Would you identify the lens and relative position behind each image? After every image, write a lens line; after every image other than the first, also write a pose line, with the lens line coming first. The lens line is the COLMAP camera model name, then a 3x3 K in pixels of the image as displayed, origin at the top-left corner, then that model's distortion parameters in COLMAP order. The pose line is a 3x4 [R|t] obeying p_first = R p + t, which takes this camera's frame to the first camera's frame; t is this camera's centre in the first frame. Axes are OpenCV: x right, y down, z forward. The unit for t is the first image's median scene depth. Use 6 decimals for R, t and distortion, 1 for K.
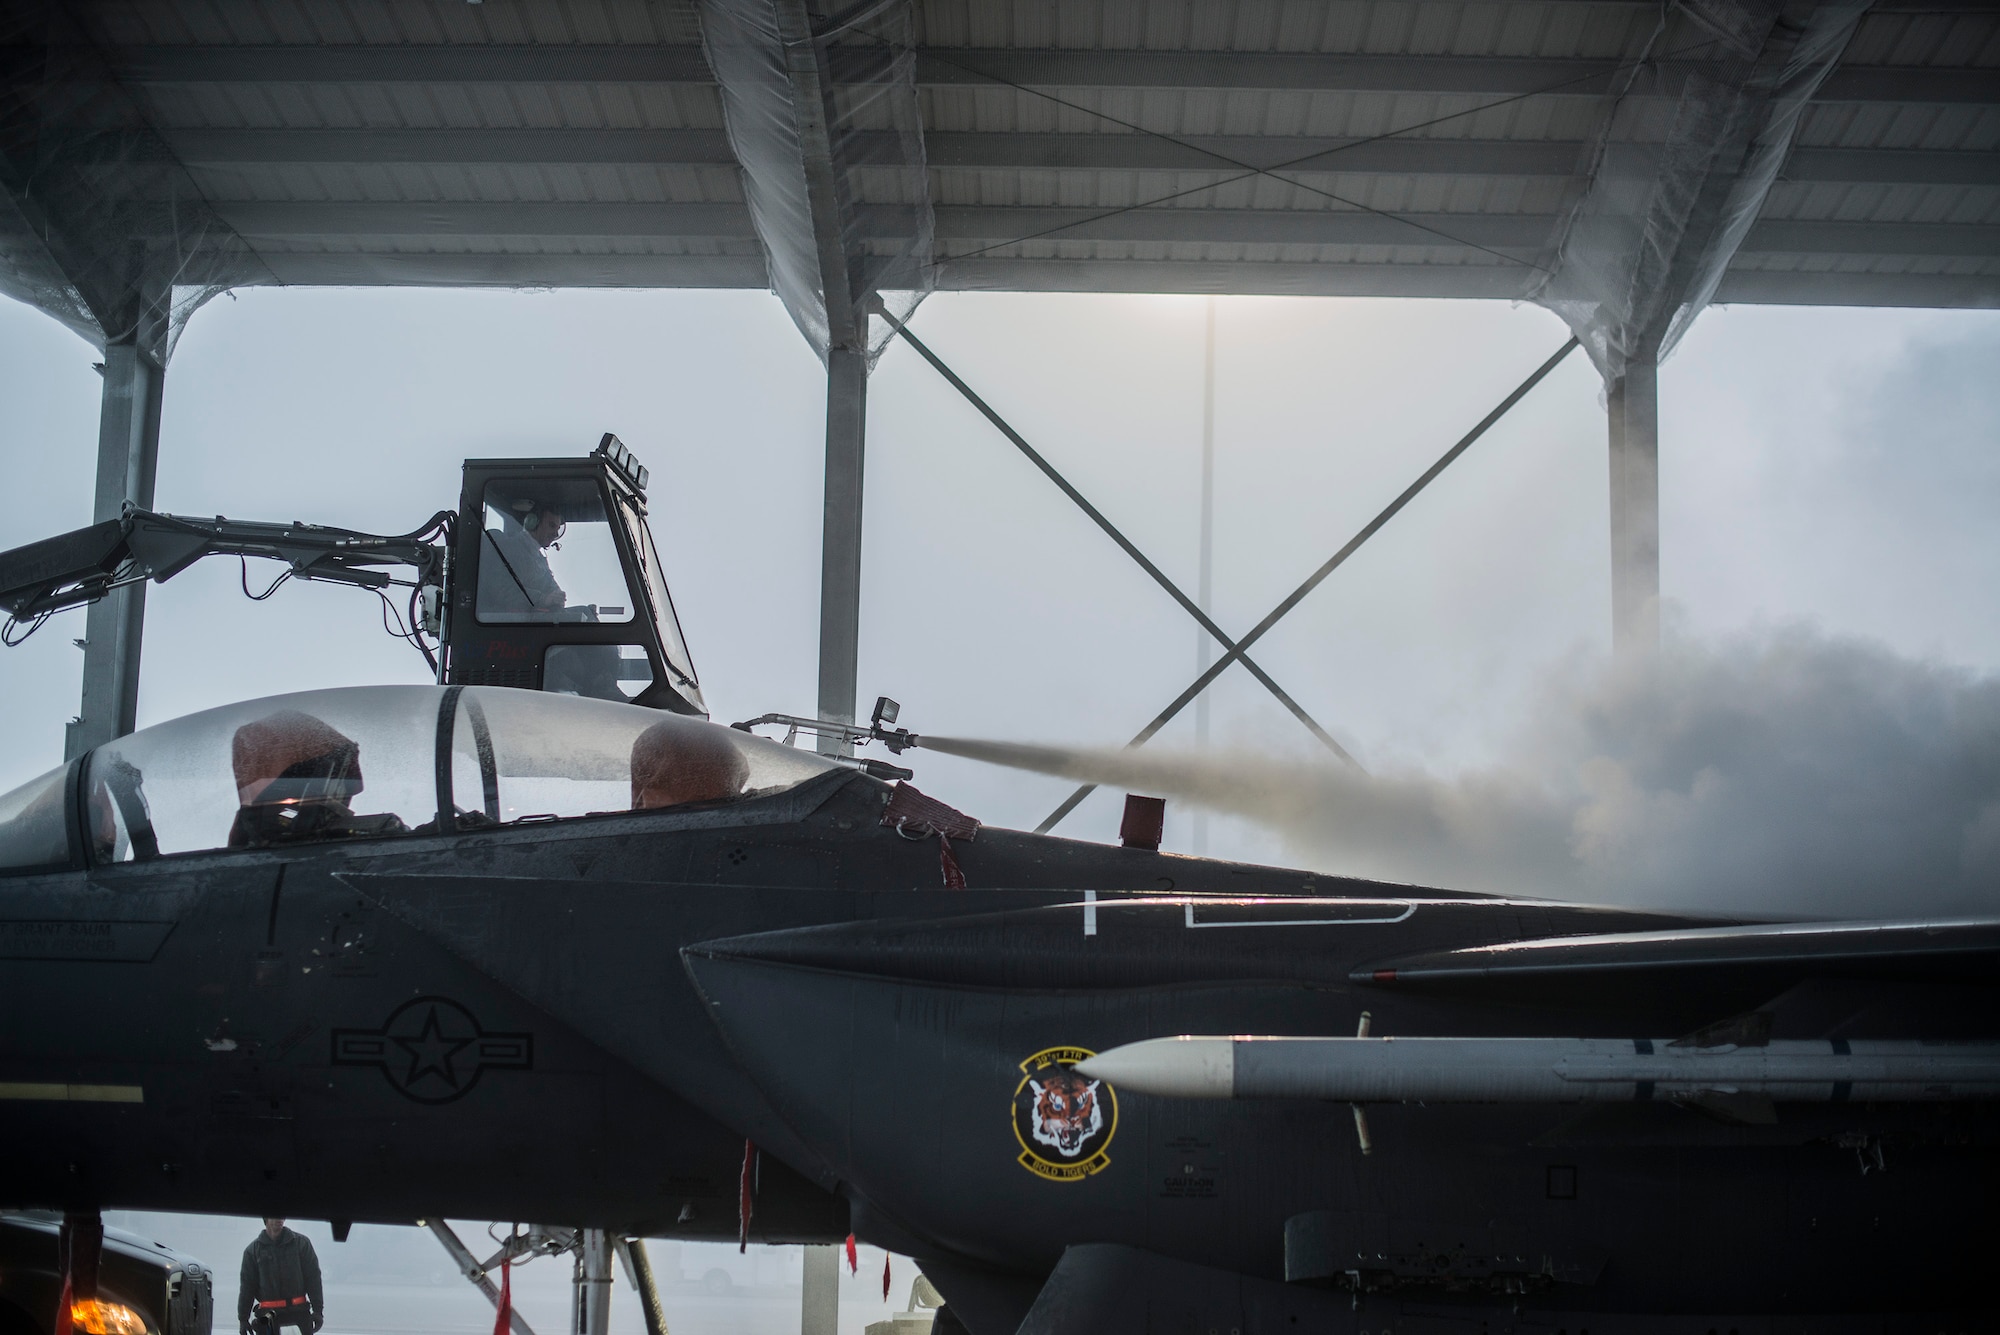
lens RADIAL K [[3027.4, 0, 1000.0], [0, 3027.4, 667.5], [0, 0, 1]] dist [-0.105713, 0.042853]
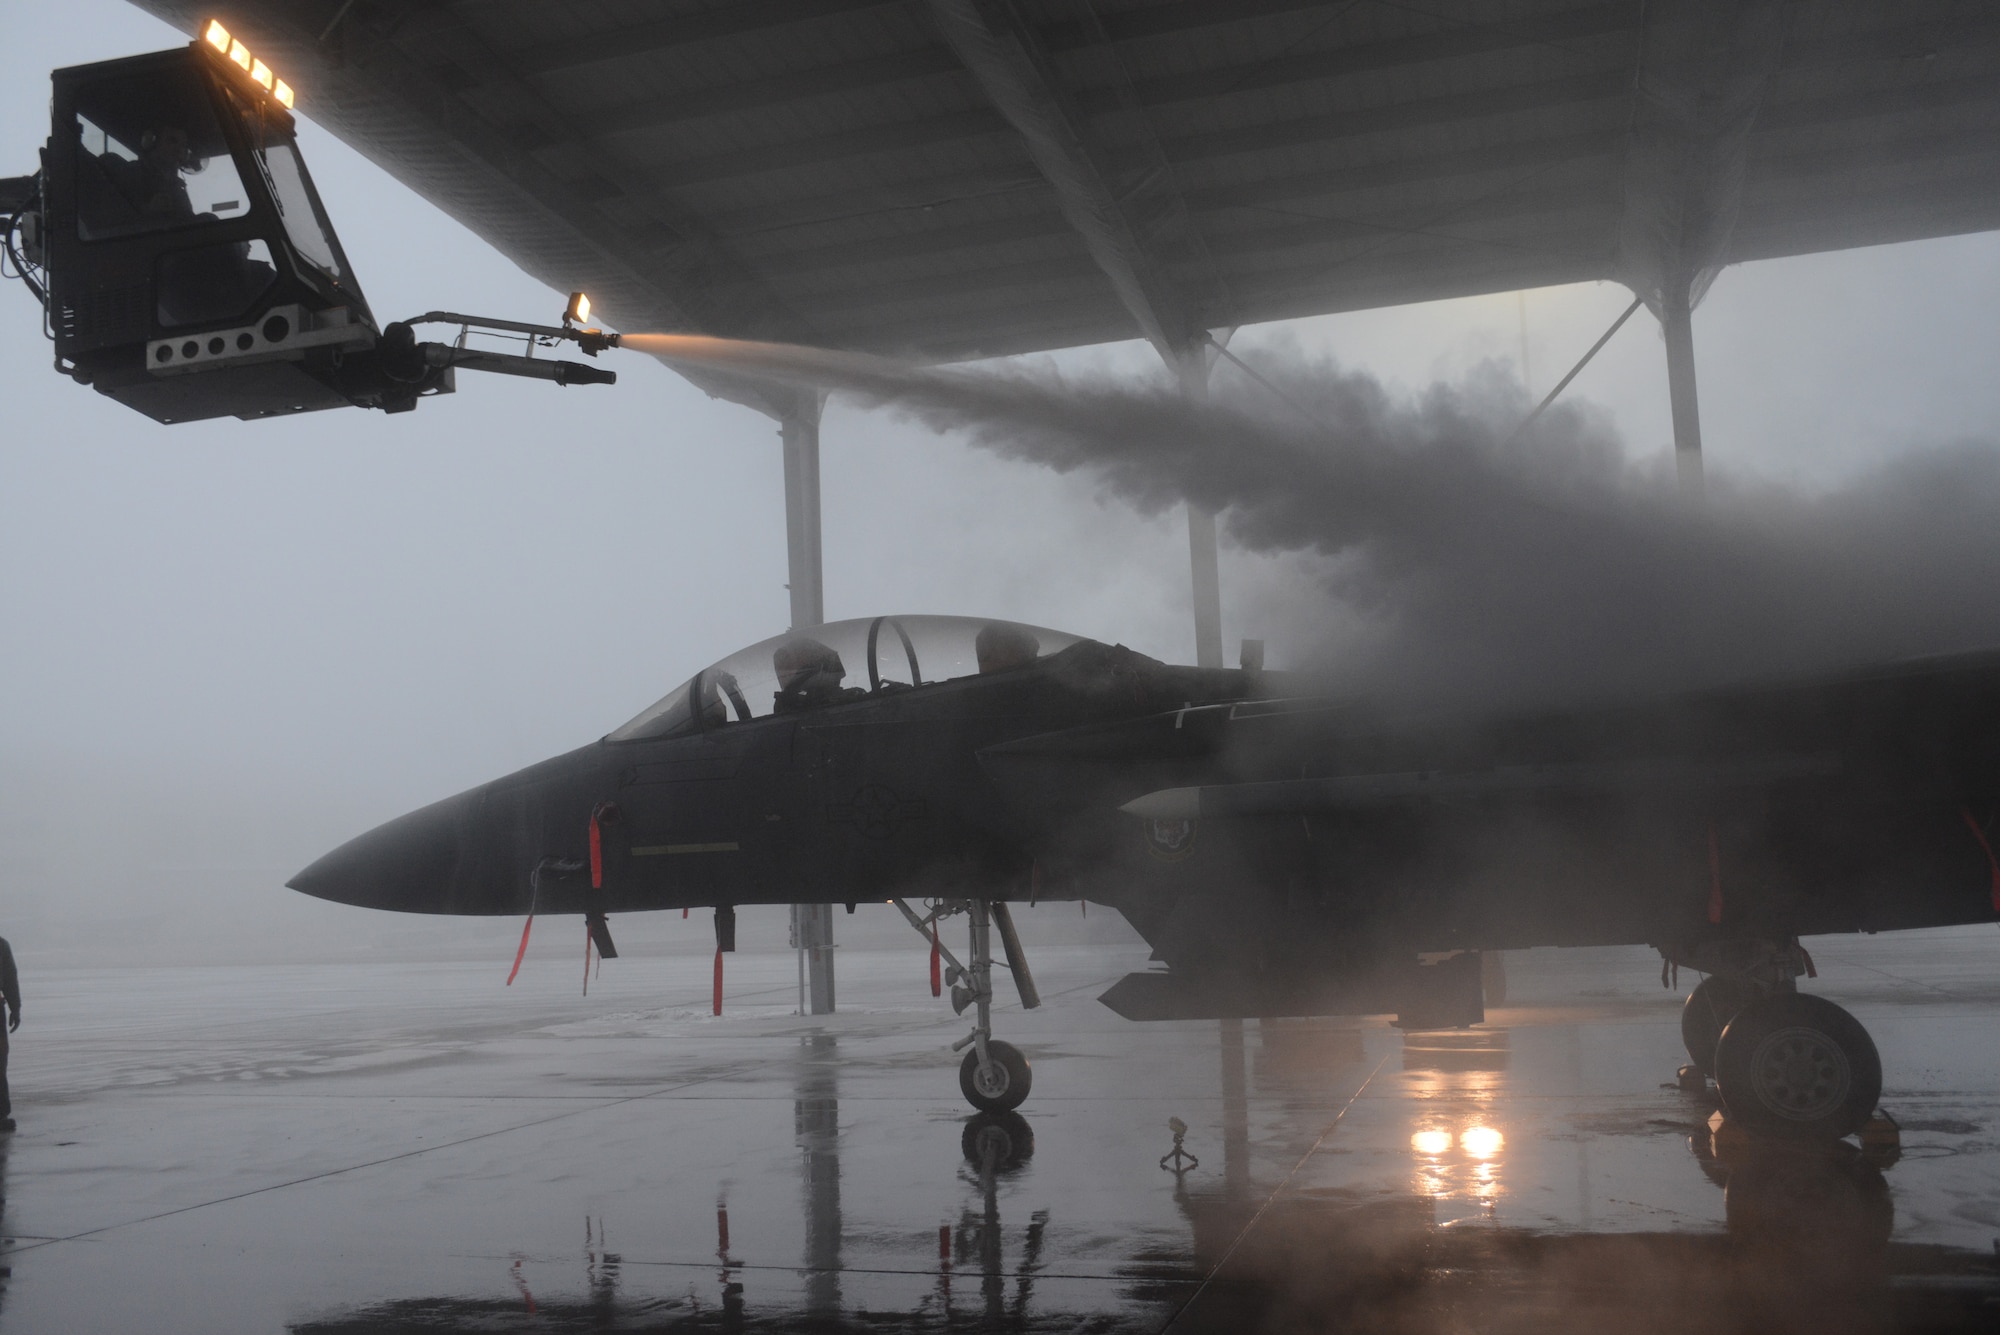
lens RADIAL K [[1851.3, 0, 1000.0], [0, 1851.3, 667.5], [0, 0, 1]] dist [0.003604, 0.003264]
pose [[0.961174, -0.092019, -0.260149, 0.182003], [0.111548, 0.991867, 0.061296, -0.024202], [0.252393, -0.087935, 0.963621, -0.091048]]
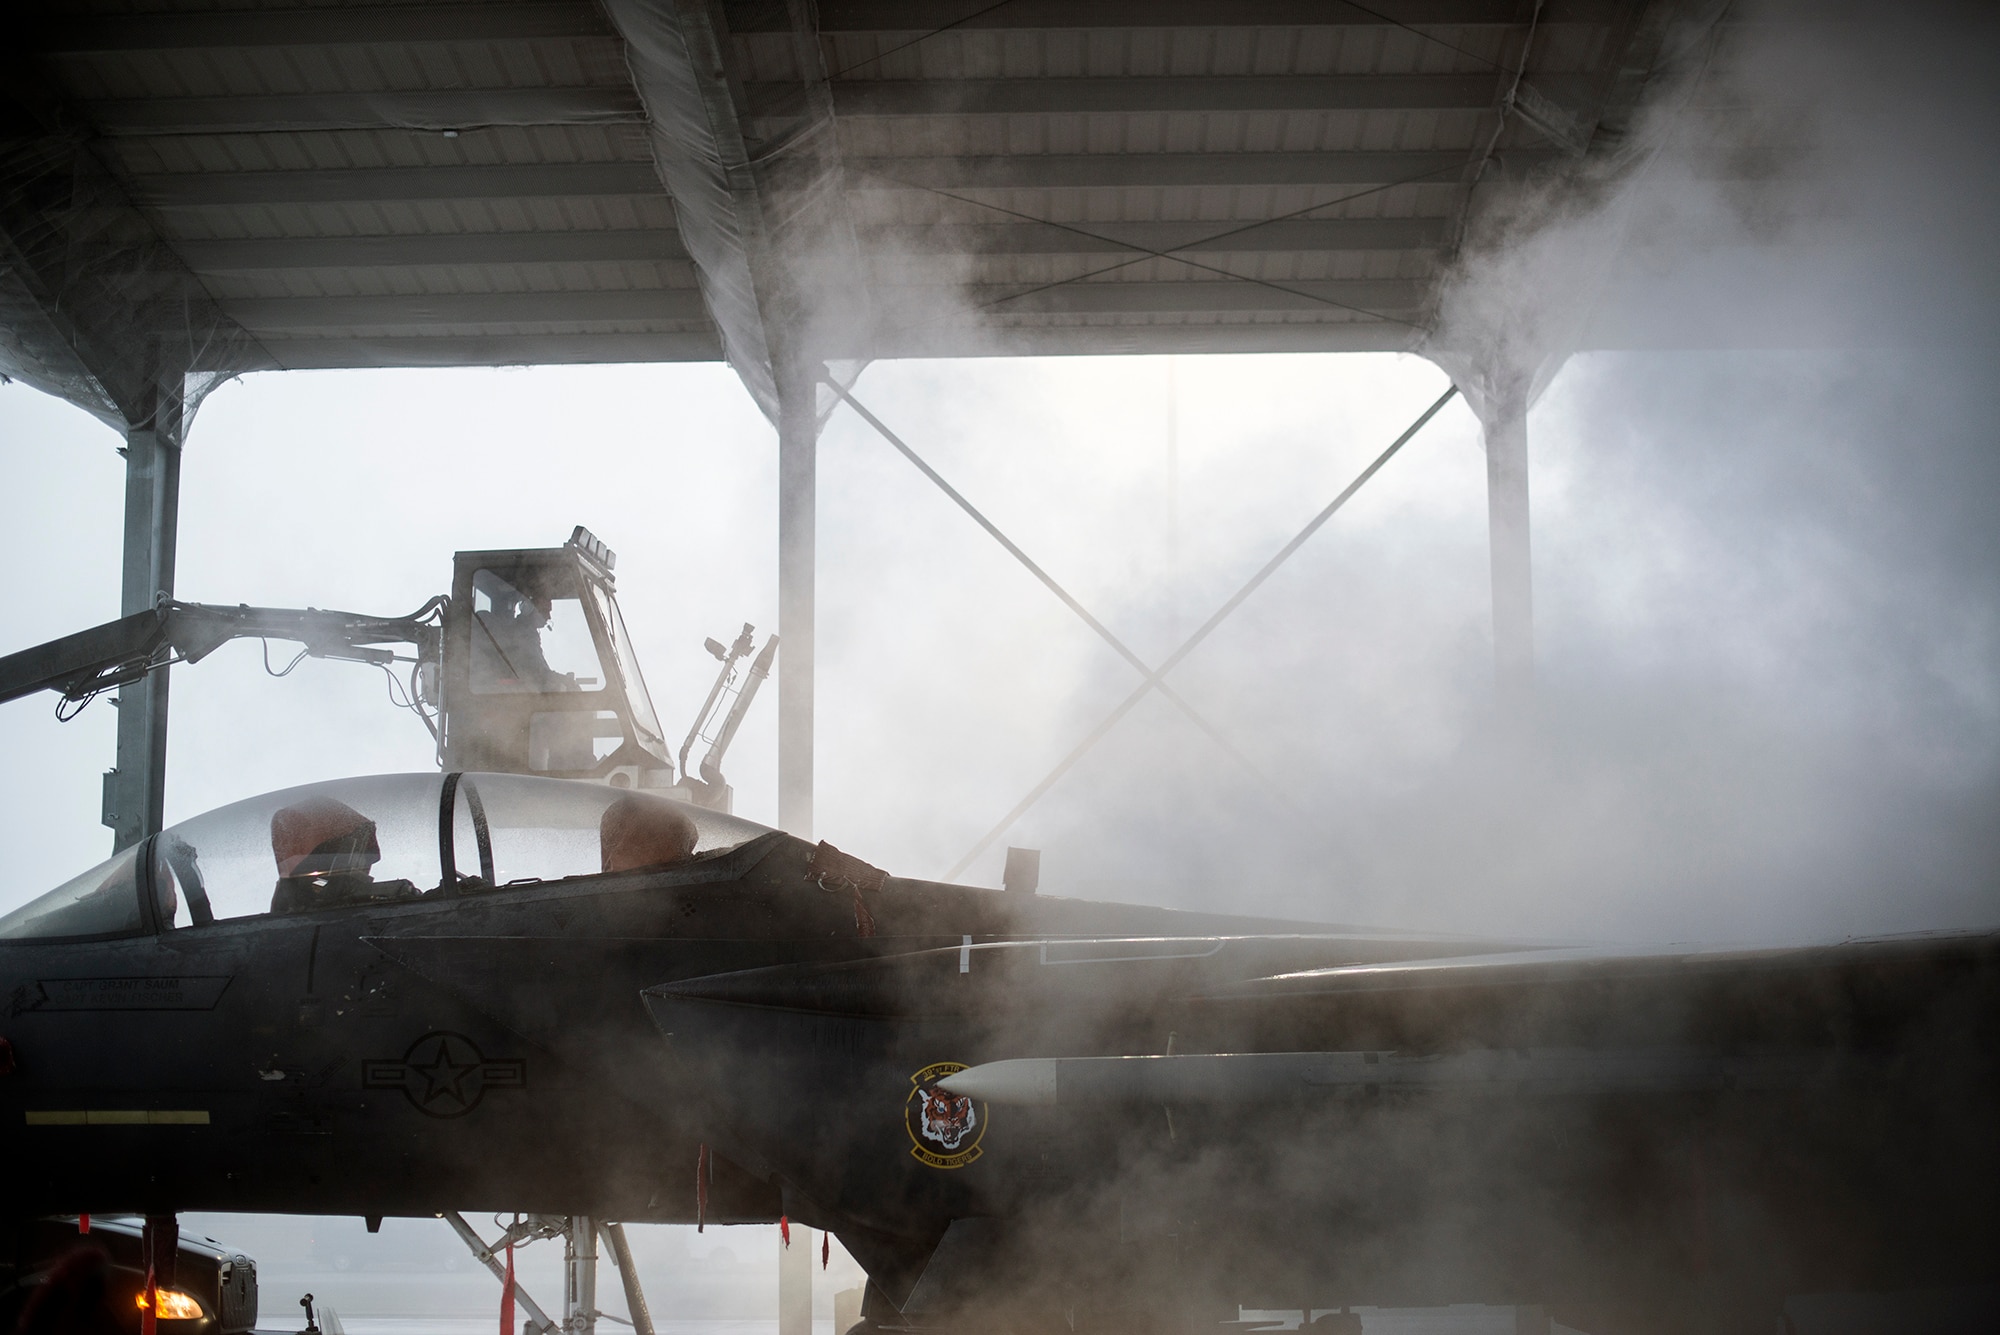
lens RADIAL K [[3080.6, 0, 1000.0], [0, 3080.6, 667.5], [0, 0, 1]] dist [-0.099915, 0.022070]
pose [[0.999599, -0.028256, -0.001862, 0.041469], [0.028276, 0.999525, 0.012260, -0.044016], [0.001515, -0.012308, 0.999923, -0.227985]]
